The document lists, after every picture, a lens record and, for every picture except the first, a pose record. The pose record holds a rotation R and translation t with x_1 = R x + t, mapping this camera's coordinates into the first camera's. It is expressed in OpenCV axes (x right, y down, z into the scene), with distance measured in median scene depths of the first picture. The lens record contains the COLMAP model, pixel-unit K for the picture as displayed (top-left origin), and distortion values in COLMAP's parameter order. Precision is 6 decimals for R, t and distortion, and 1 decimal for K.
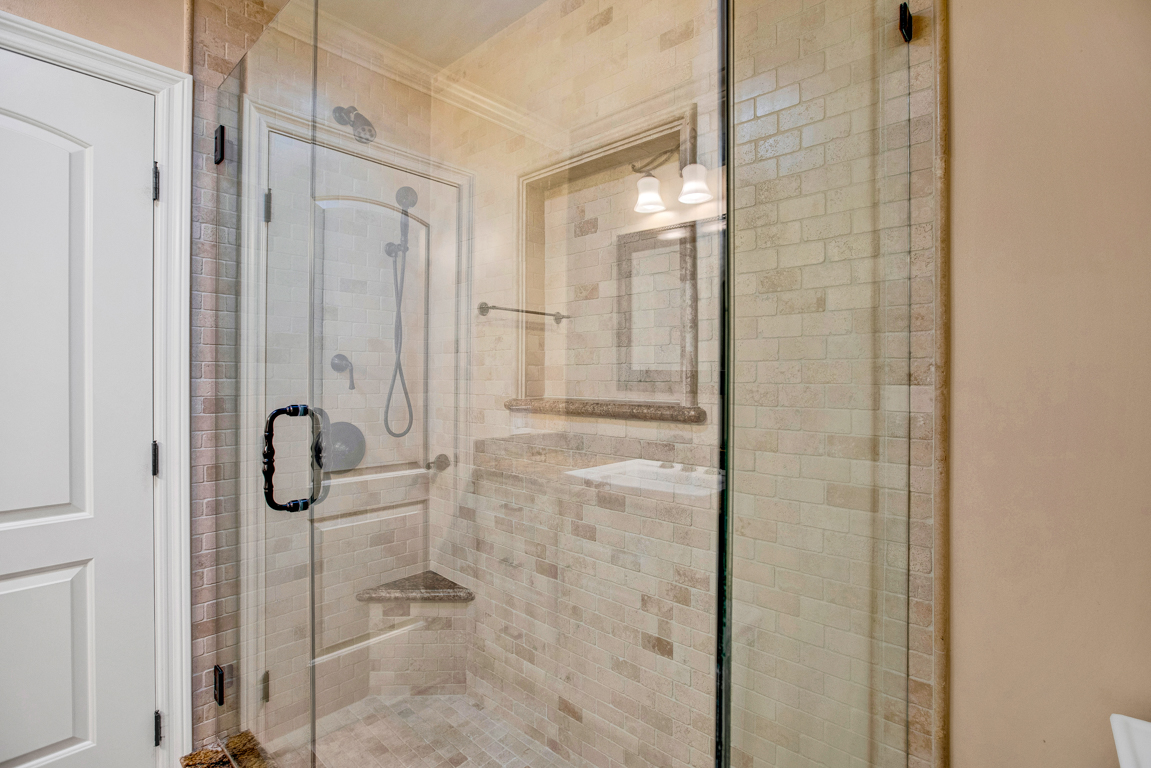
lens RADIAL K [[530.6, 0, 574.7], [0, 530.6, 379.5], [0, 0, 1]] dist [-0.038310, 0.005682]
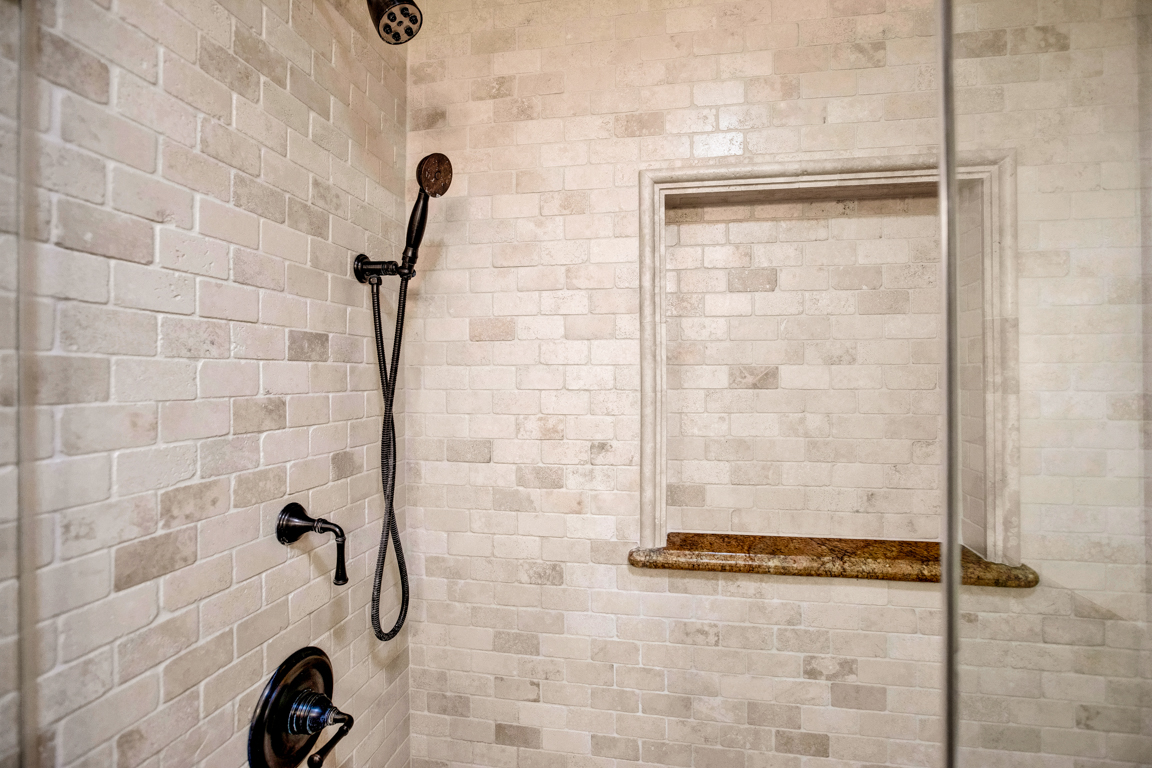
lens RADIAL K [[531.0, 0, 578.8], [0, 531.0, 383.9], [0, 0, 1]] dist [-0.038310, 0.005682]
pose [[0.848408, -0.015553, 0.529114, -0.518723], [0.009533, 0.999855, 0.014104, -0.167472], [-0.529257, -0.006922, 0.848433, 0.548089]]
